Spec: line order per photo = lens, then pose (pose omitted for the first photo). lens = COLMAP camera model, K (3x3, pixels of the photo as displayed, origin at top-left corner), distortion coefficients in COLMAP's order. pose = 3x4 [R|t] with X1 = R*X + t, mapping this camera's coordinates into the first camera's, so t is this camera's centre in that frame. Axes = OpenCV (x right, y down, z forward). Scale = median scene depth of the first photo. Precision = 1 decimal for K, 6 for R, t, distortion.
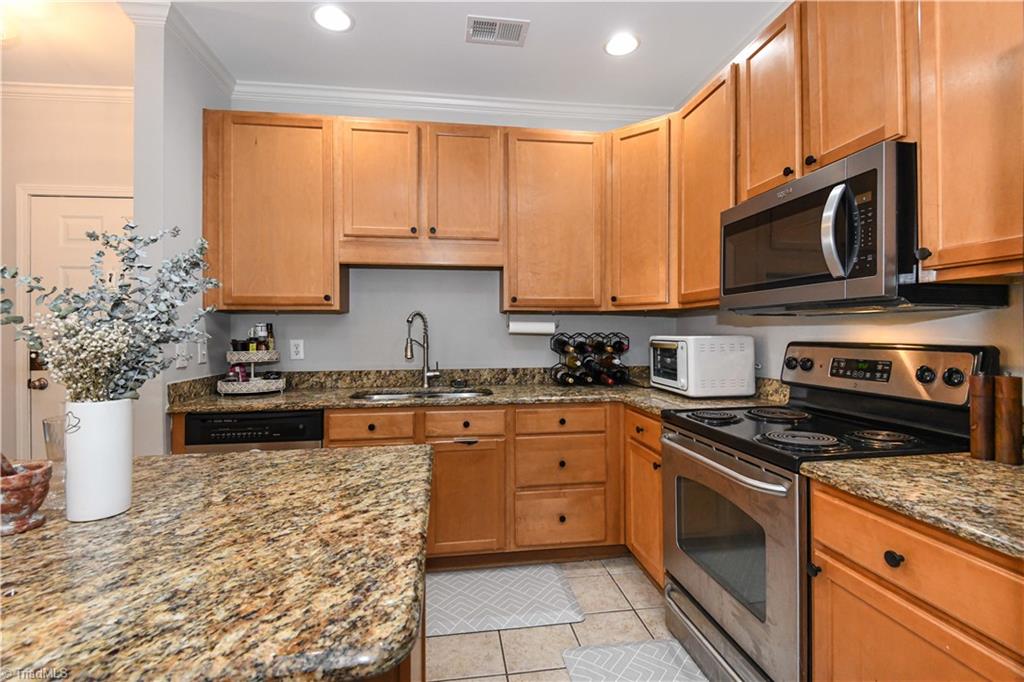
lens RADIAL K [[470.0, 0, 500.1], [0, 470.0, 332.0], [0, 0, 1]] dist [0.002194, -0.012709]
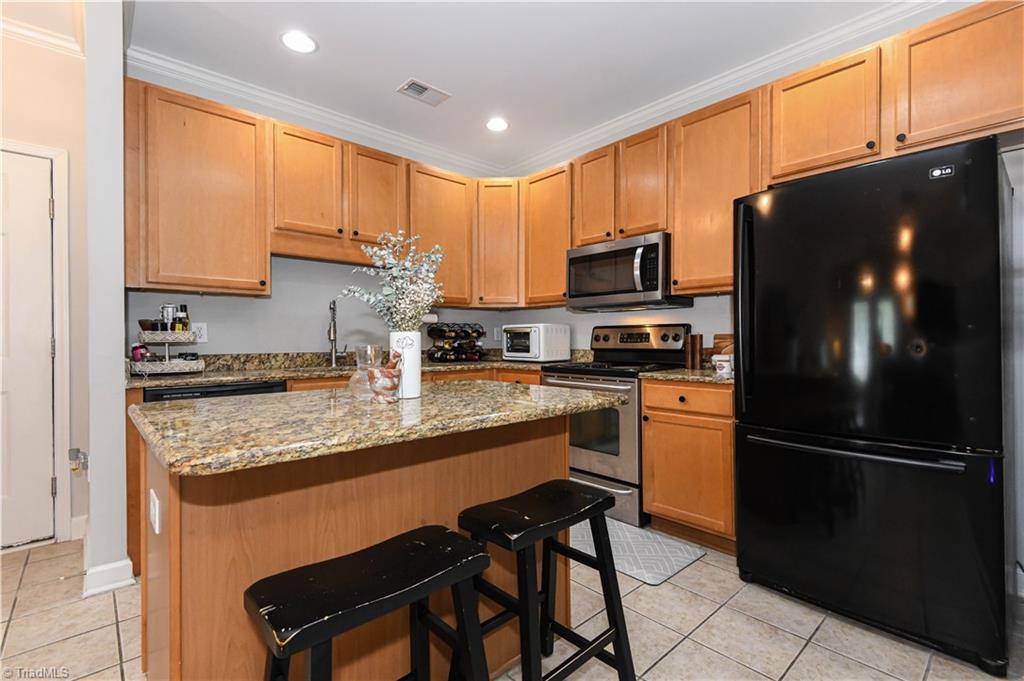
lens RADIAL K [[466.4, 0, 512.0], [0, 466.4, 340.5], [0, 0, 1]] dist [0.001068, -0.022184]
pose [[0.821488, 0.002913, 0.570219, -0.515520], [-0.002534, 0.999996, -0.001459, 0.061328], [-0.570220, -0.000247, 0.821492, -0.217900]]
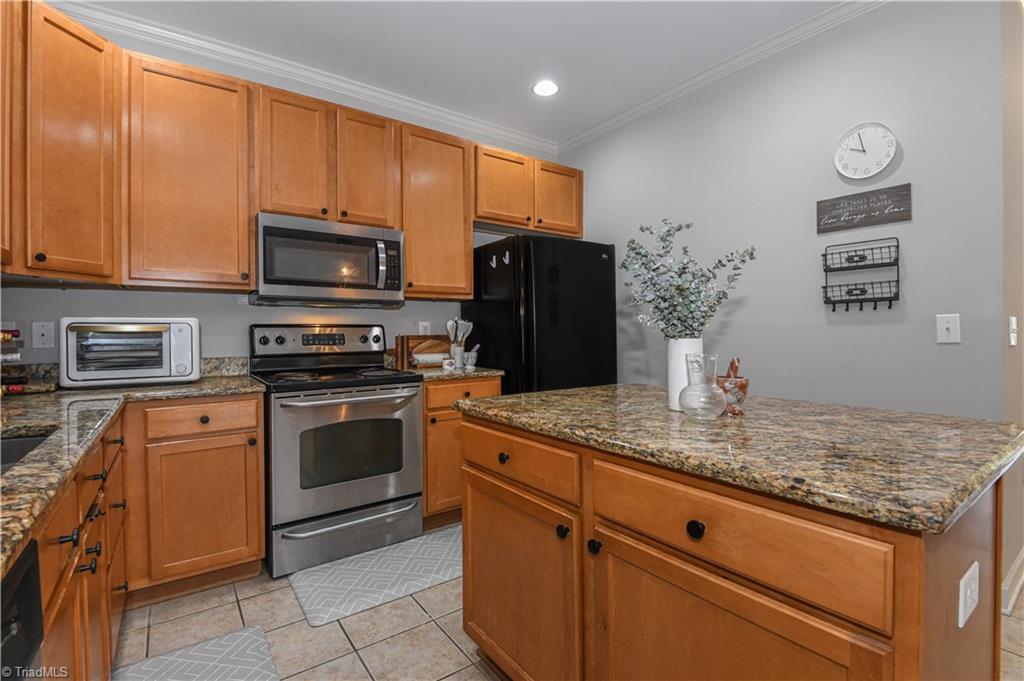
lens RADIAL K [[466.4, 0, 512.0], [0, 466.4, 340.5], [0, 0, 1]] dist [0.001068, -0.022184]
pose [[-0.483181, 0.000225, 0.875521, -0.671036], [0.009547, 0.999942, 0.005012, 0.052008], [-0.875469, 0.010780, -0.483155, 0.791181]]
